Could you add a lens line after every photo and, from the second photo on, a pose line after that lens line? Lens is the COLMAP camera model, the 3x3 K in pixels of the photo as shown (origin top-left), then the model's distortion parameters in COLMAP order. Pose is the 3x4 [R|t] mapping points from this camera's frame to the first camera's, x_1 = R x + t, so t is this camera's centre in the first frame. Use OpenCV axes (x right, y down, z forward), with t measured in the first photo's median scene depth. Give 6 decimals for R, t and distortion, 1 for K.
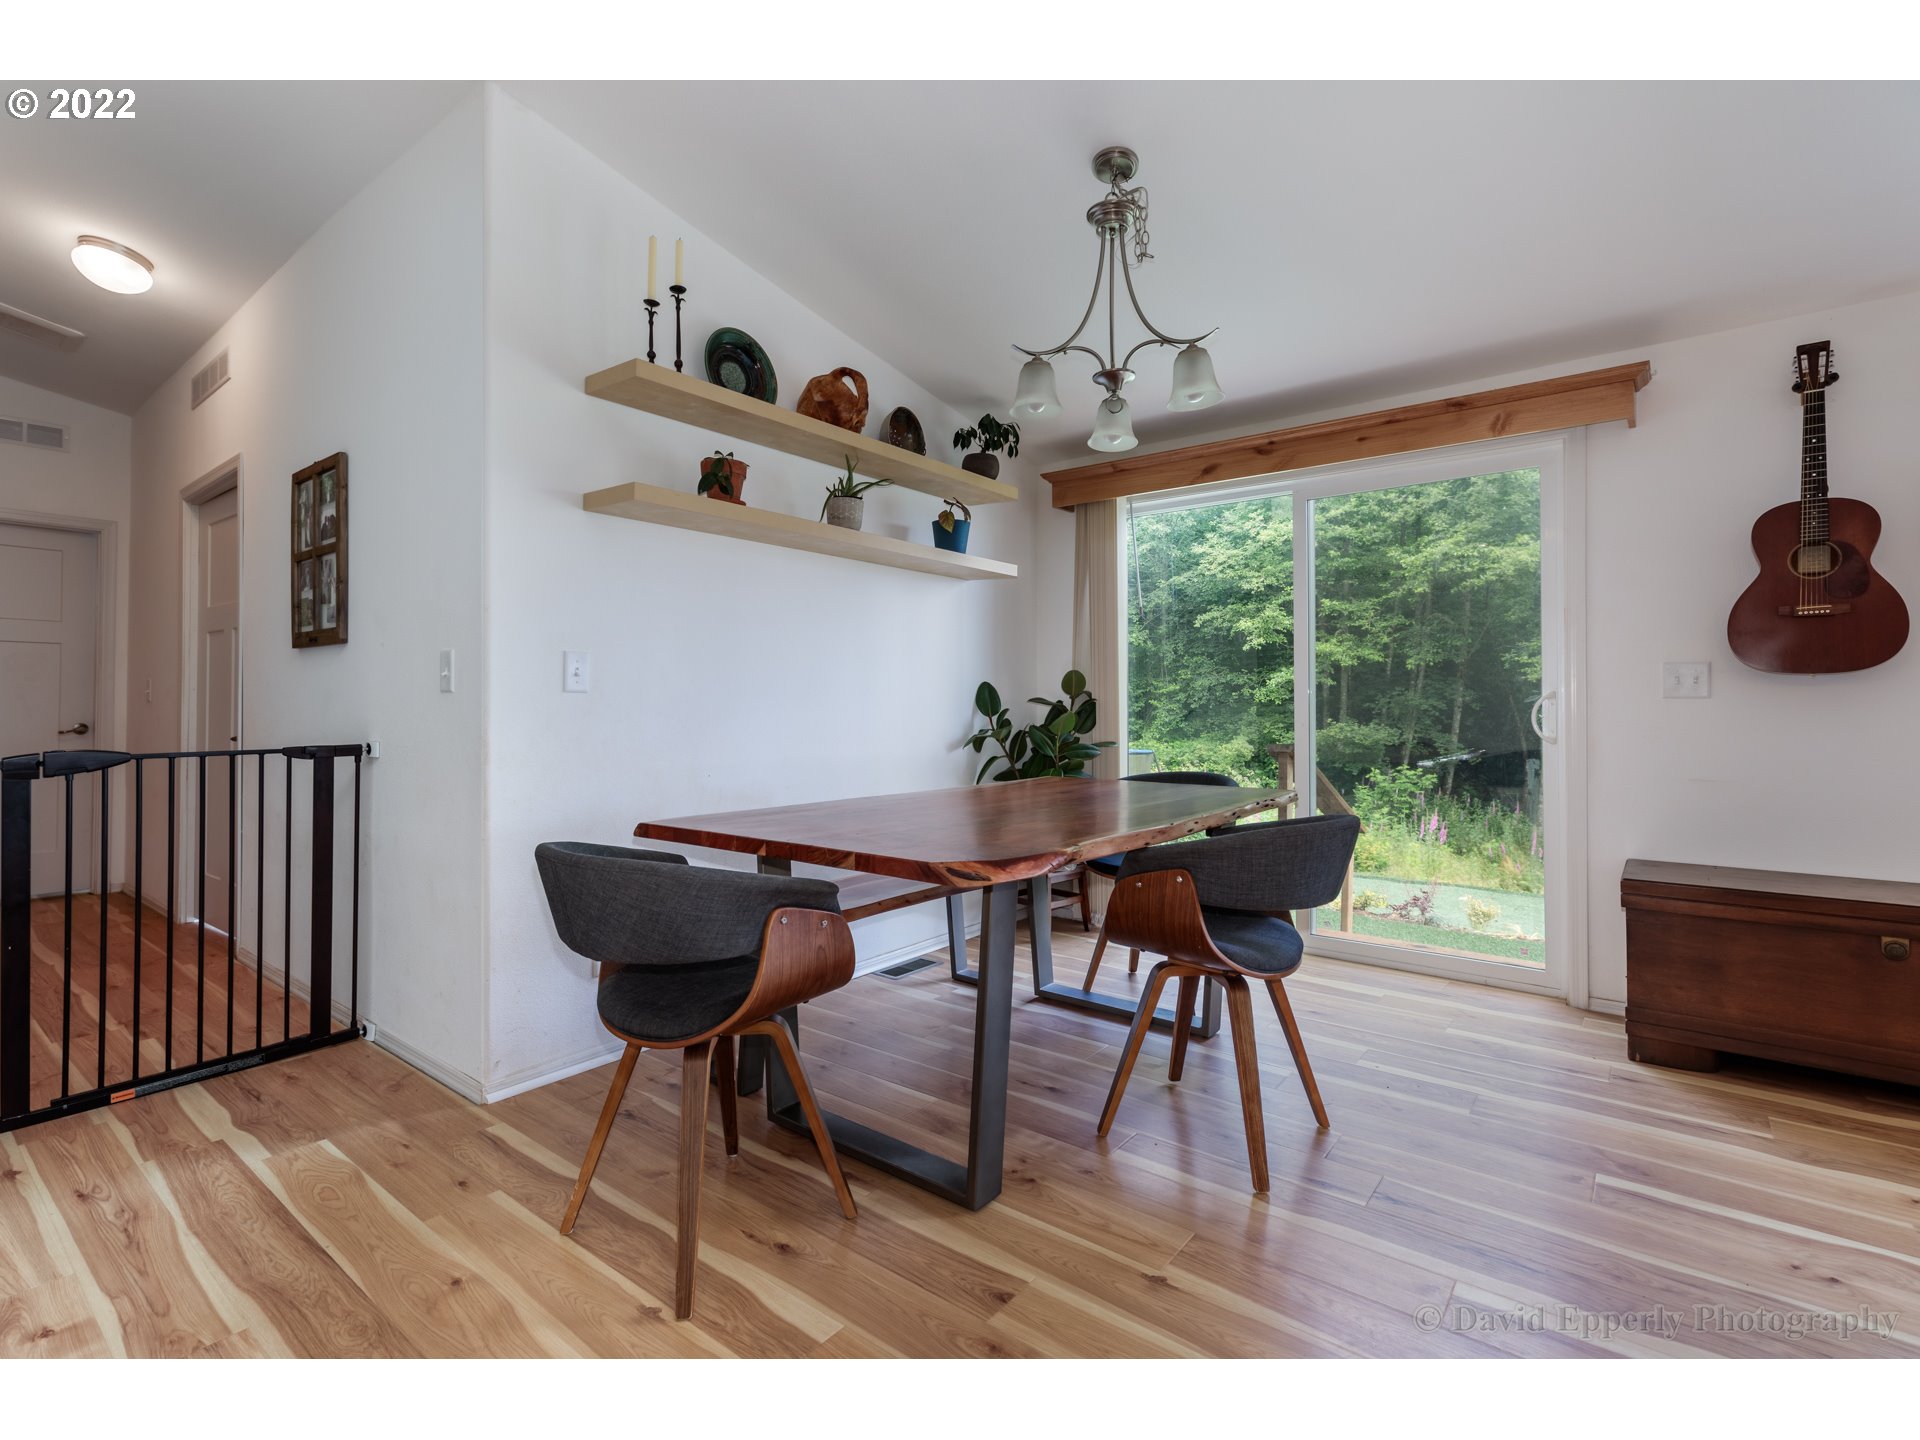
lens RADIAL K [[875.3, 0, 961.4], [0, 875.3, 694.5], [0, 0, 1]] dist [0.000348, -0.000610]
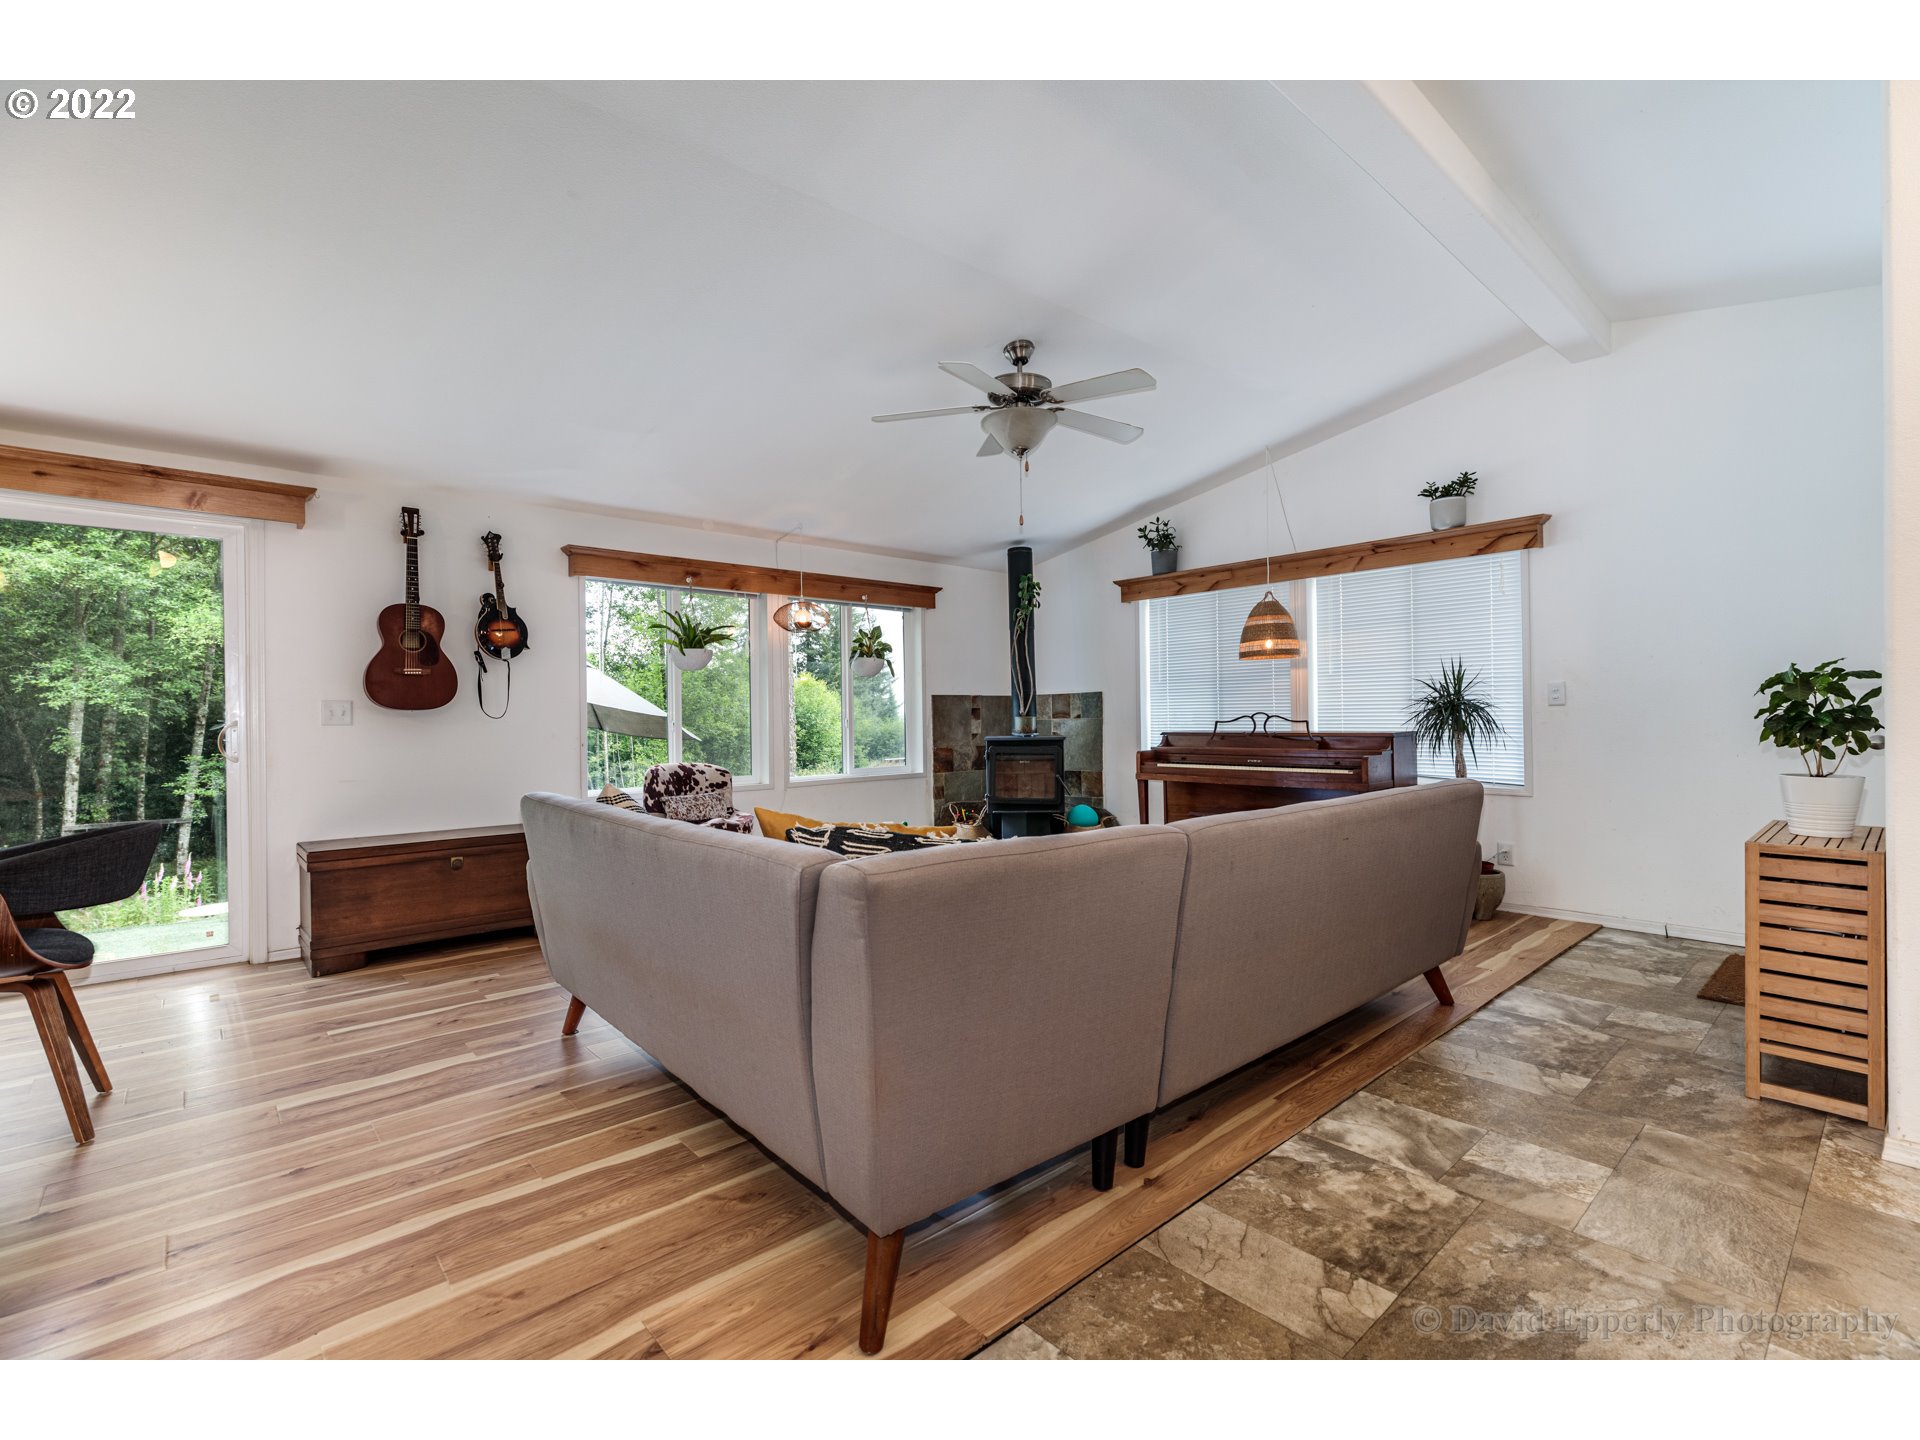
lens RADIAL K [[875.3, 0, 956.7], [0, 875.3, 715.5], [0, 0, 1]] dist [0.000348, -0.000610]
pose [[0.162437, 0.004401, 0.986709, -0.478466], [0.002610, 0.999985, -0.004890, -0.003284], [-0.986715, 0.003370, 0.162423, -0.273519]]
